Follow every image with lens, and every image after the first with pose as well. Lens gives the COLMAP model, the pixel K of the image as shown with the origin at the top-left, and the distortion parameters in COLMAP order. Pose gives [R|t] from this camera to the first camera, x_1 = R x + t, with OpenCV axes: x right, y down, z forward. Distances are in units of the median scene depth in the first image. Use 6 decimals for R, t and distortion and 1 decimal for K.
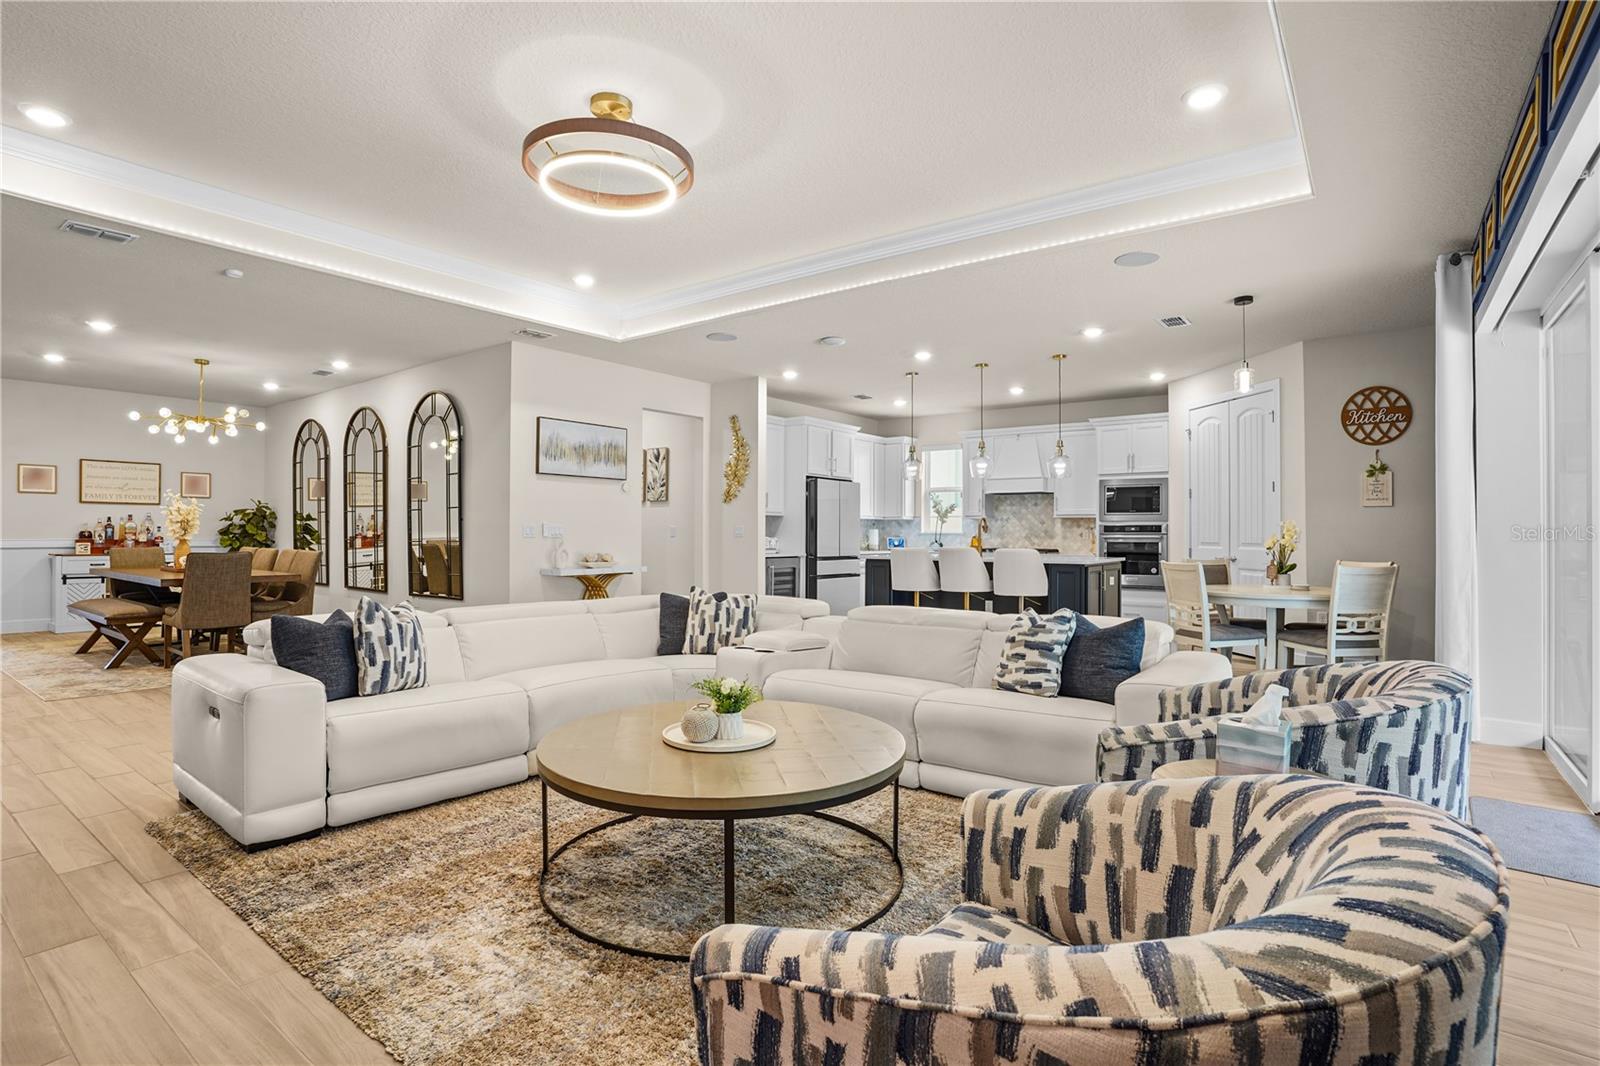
lens RADIAL K [[788.7, 0, 801.1], [0, 788.7, 532.1], [0, 0, 1]] dist [-0.075623, 0.030292]
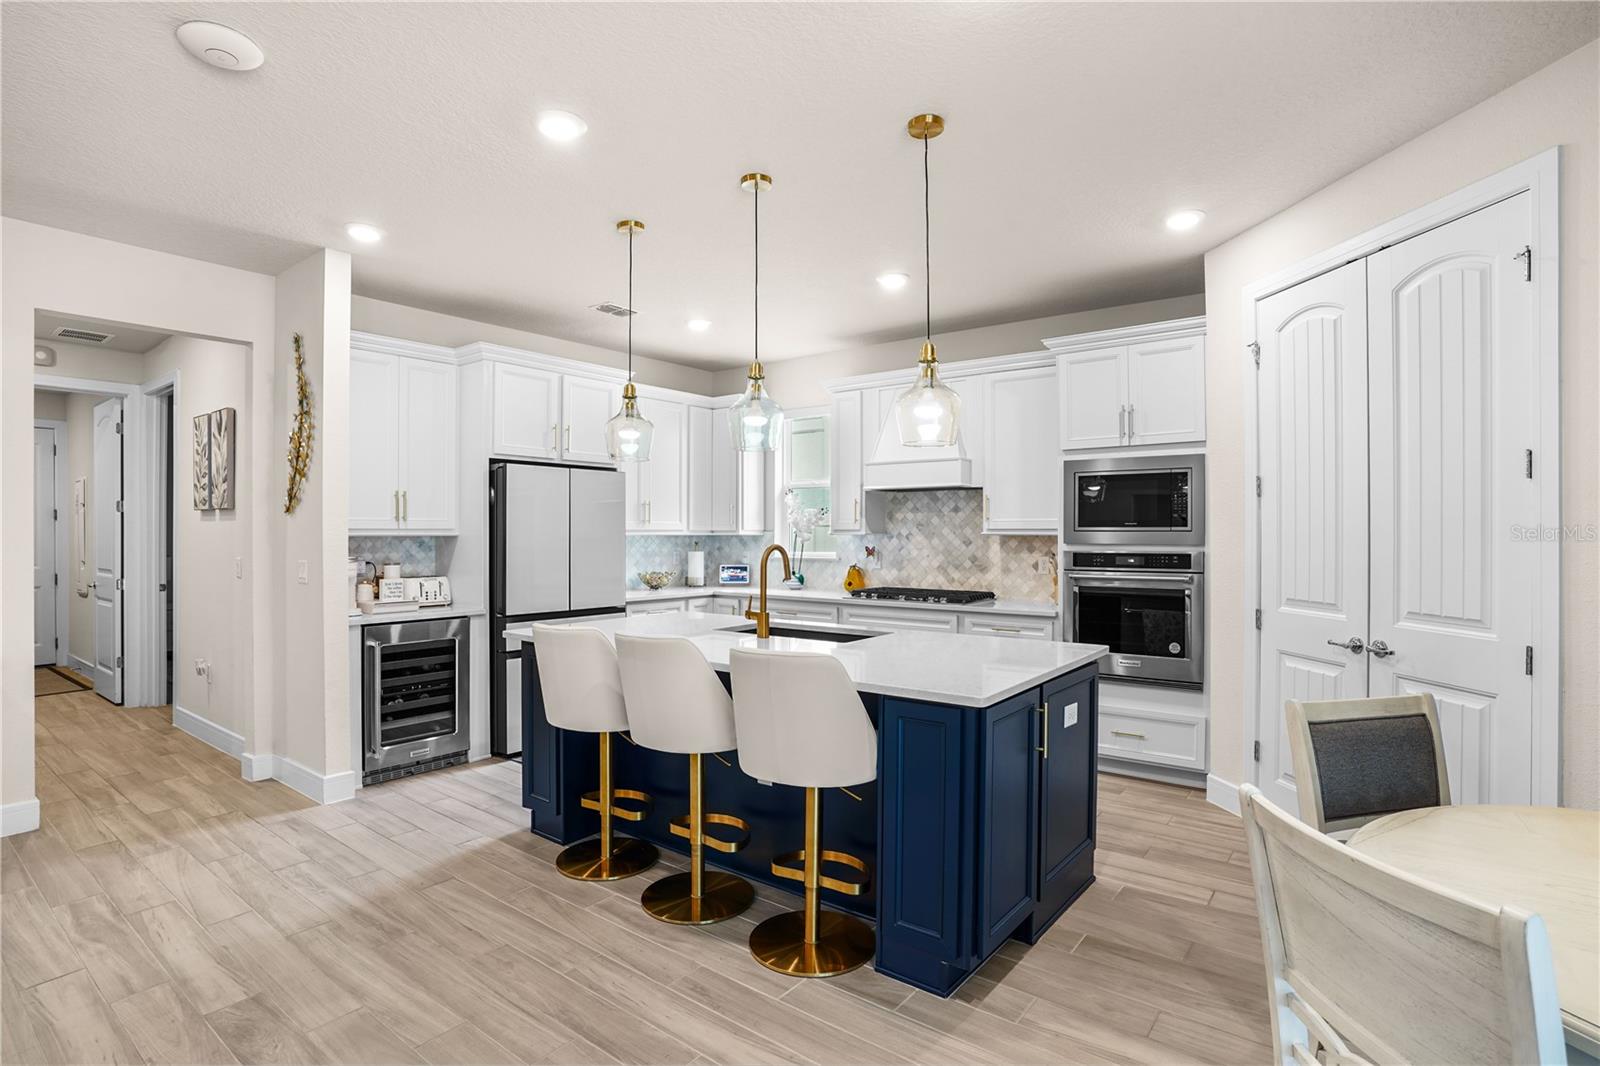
lens RADIAL K [[792.7, 0, 800.0], [0, 792.7, 533.0], [0, 0, 1]] dist [-0.038216, -0.000485]
pose [[0.999952, -0.005253, -0.008258, 0.229786], [0.005285, 0.999979, 0.003769, -0.025190], [0.008238, -0.003812, 0.999959, 0.521193]]
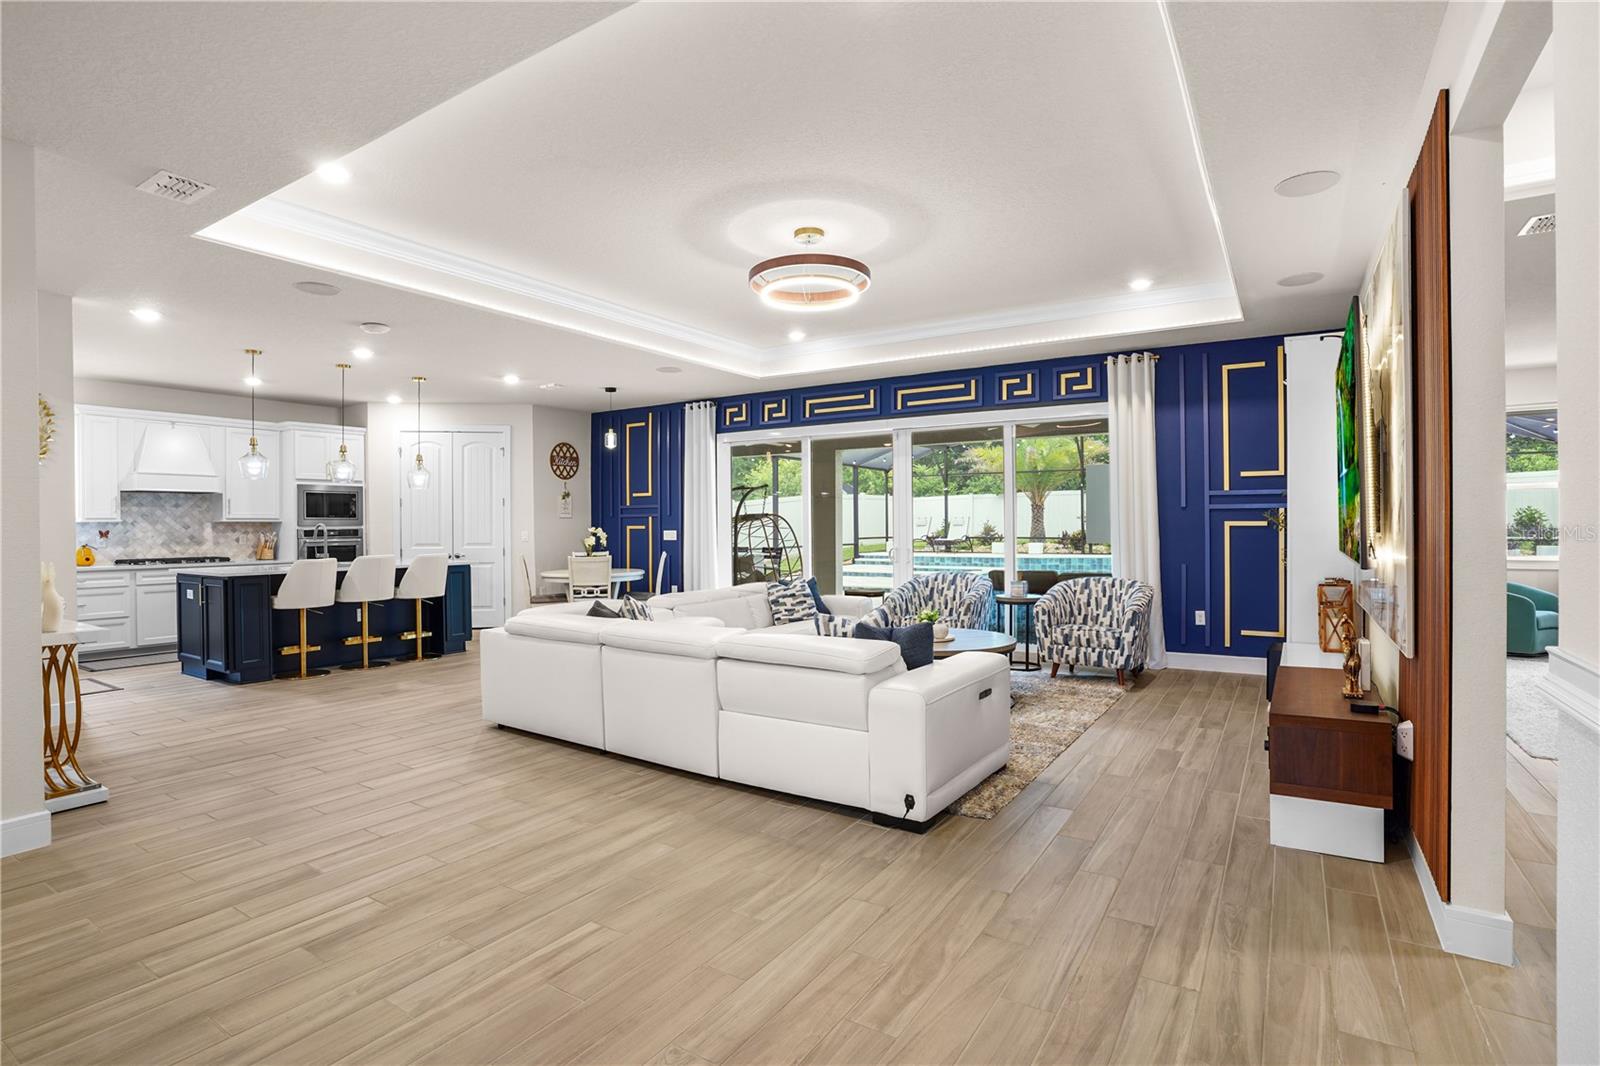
lens RADIAL K [[788.7, 0, 801.1], [0, 788.7, 532.1], [0, 0, 1]] dist [-0.075623, 0.030292]
pose [[-0.046899, -0.014264, 0.998798, -0.658990], [0.002021, 0.999895, 0.014375, -0.019952], [-0.998898, 0.002692, -0.046865, 0.428143]]
